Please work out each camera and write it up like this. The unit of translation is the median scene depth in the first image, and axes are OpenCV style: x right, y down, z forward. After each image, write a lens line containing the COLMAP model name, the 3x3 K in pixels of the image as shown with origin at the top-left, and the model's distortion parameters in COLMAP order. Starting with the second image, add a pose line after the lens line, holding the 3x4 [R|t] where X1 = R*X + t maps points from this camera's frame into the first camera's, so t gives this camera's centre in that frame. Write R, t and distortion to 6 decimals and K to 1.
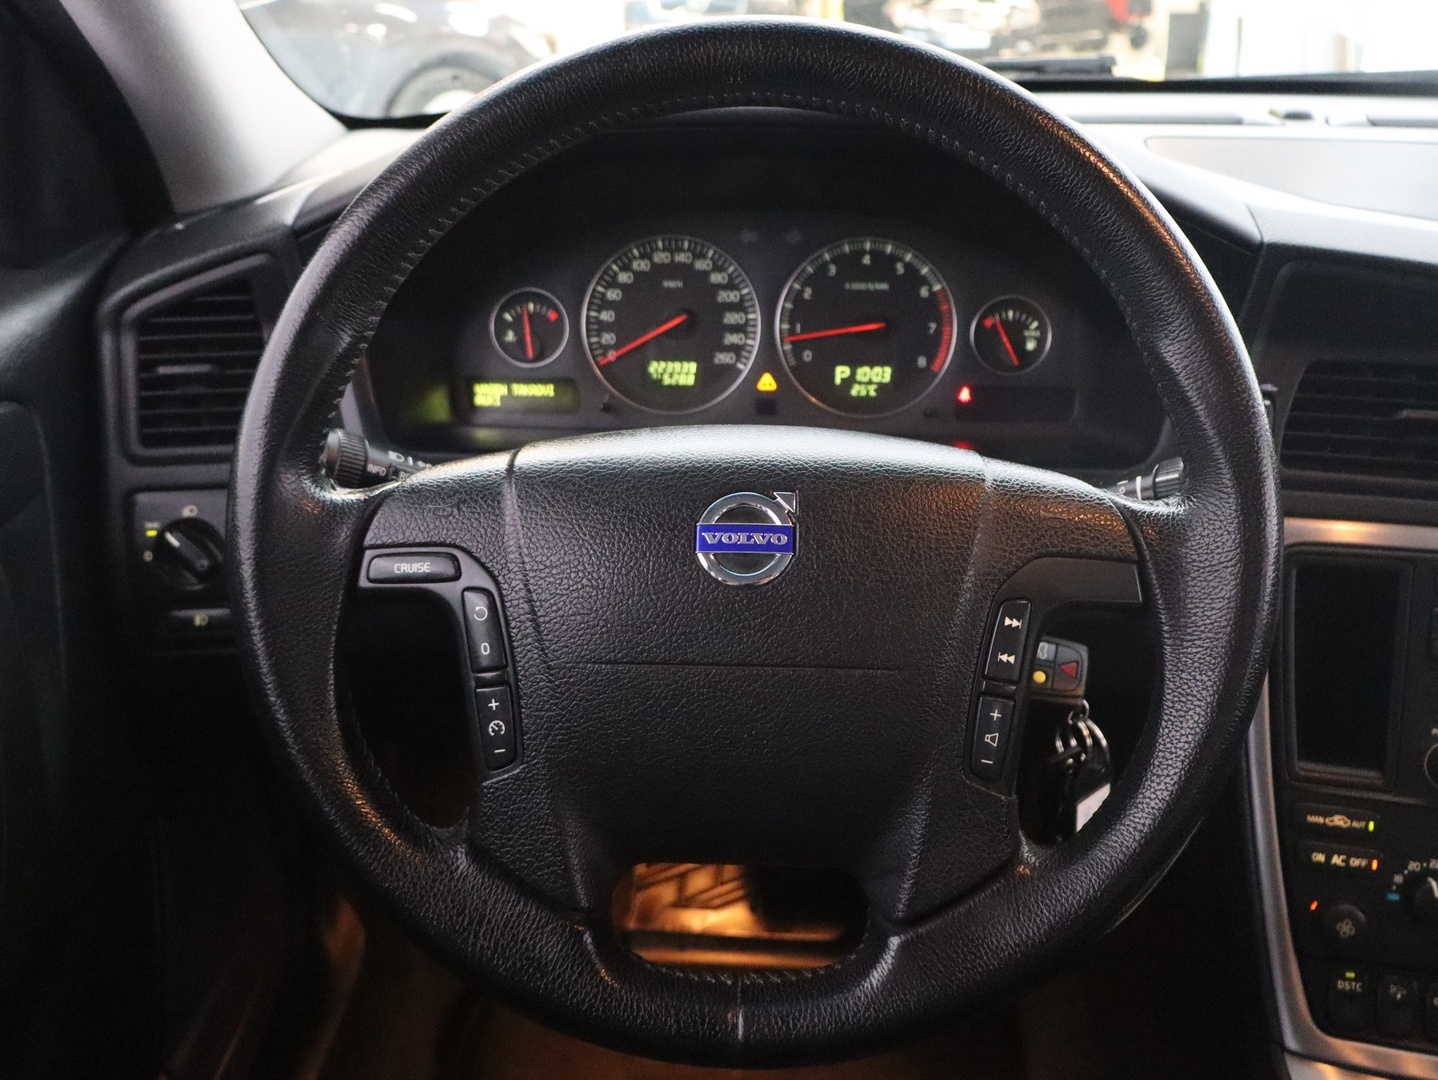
lens RADIAL K [[1259.8, 0, 642.8], [0, 1259.8, 539.4], [0, 0, 1]] dist [0.006794, 0.002327]
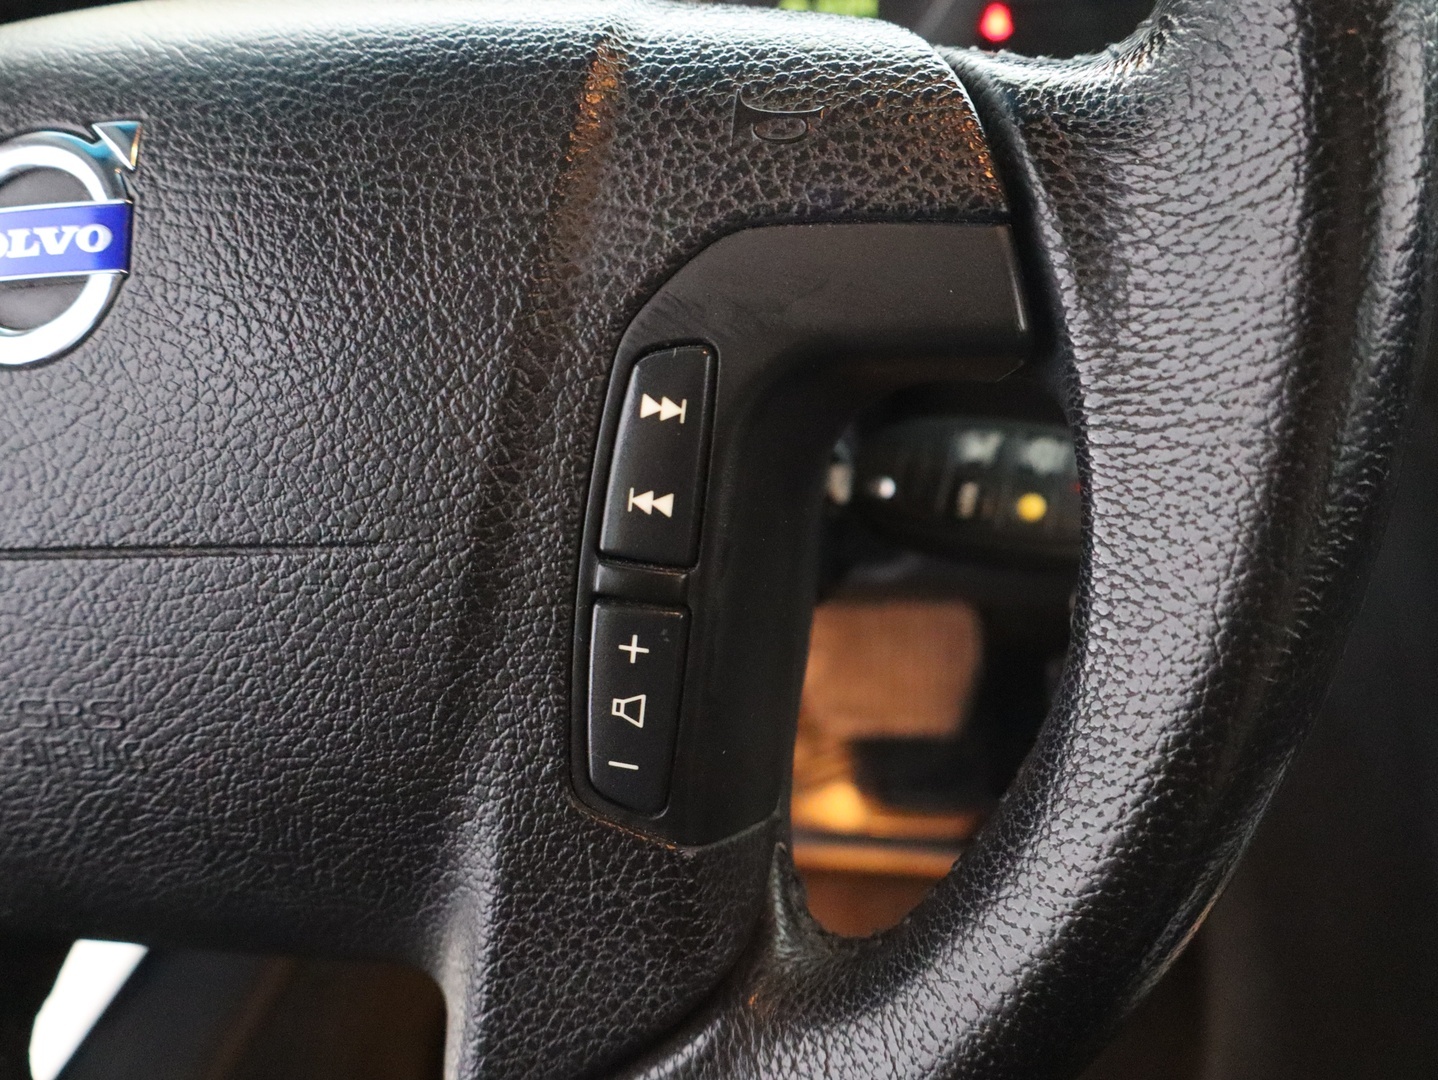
lens RADIAL K [[1300.9, 0, 719.0], [0, 1300.9, 540.0], [0, 0, 1]] dist [-0.017326, -0.008027]
pose [[0.980903, -0.040652, -0.190199, 0.381956], [0.065286, 0.989993, 0.125102, 0.057529], [0.183210, -0.135131, 0.973742, 0.621103]]
